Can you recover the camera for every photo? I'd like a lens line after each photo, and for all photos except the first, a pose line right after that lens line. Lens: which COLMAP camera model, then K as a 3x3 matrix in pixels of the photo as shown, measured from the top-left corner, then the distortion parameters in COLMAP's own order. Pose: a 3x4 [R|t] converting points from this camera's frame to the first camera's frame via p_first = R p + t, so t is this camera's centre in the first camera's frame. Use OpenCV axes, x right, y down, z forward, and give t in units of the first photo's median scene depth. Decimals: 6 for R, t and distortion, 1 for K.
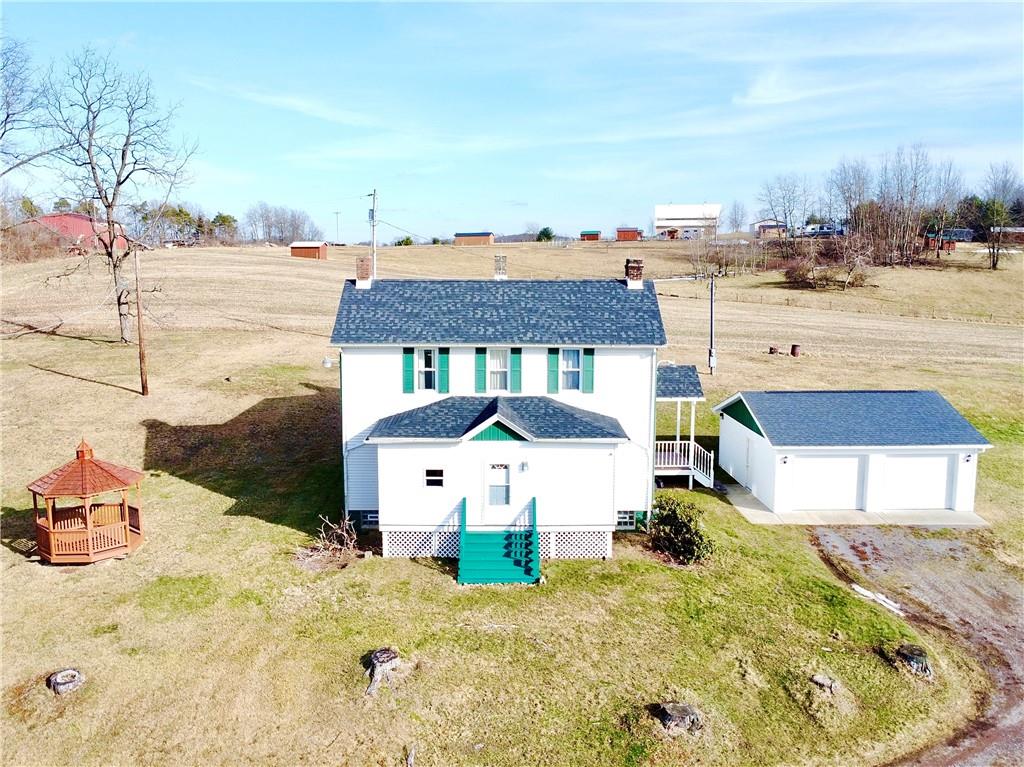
lens RADIAL K [[855.3, 0, 514.3], [0, 855.3, 377.2], [0, 0, 1]] dist [-0.010248, -0.016975]
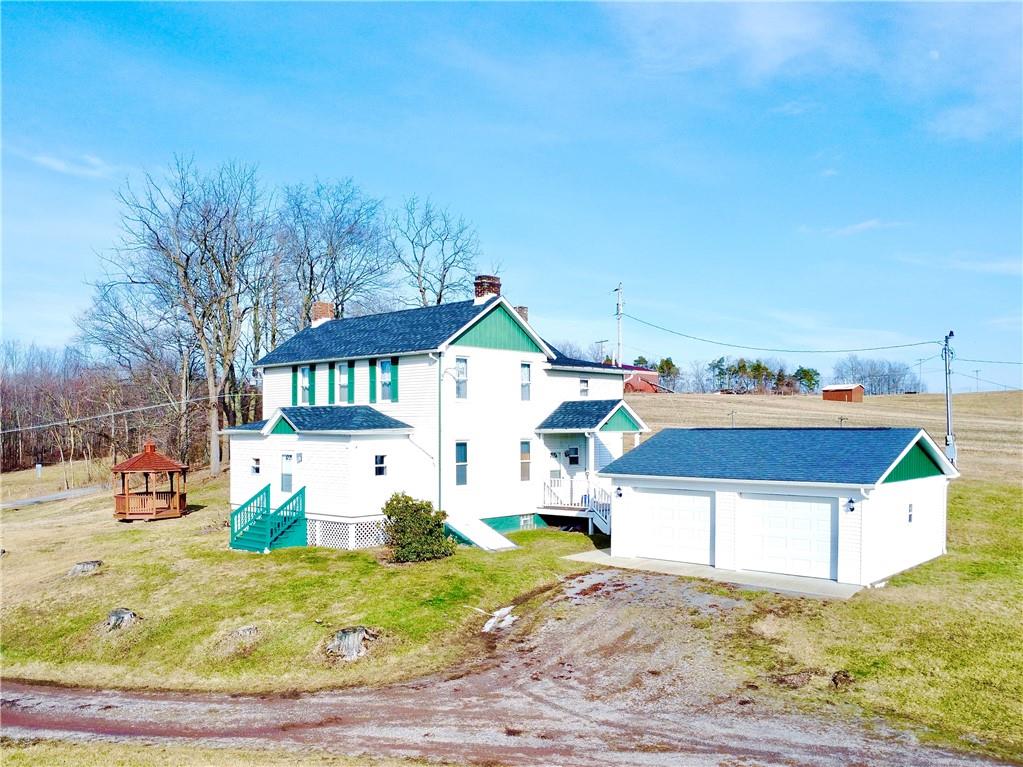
lens RADIAL K [[854.5, 0, 475.9], [0, 854.5, 444.7], [0, 0, 1]] dist [-0.010248, -0.016975]
pose [[0.722751, 0.012204, -0.691000, 0.879220], [-0.090942, 0.992829, -0.077586, 0.142172], [0.685099, 0.118916, 0.718679, 0.325480]]
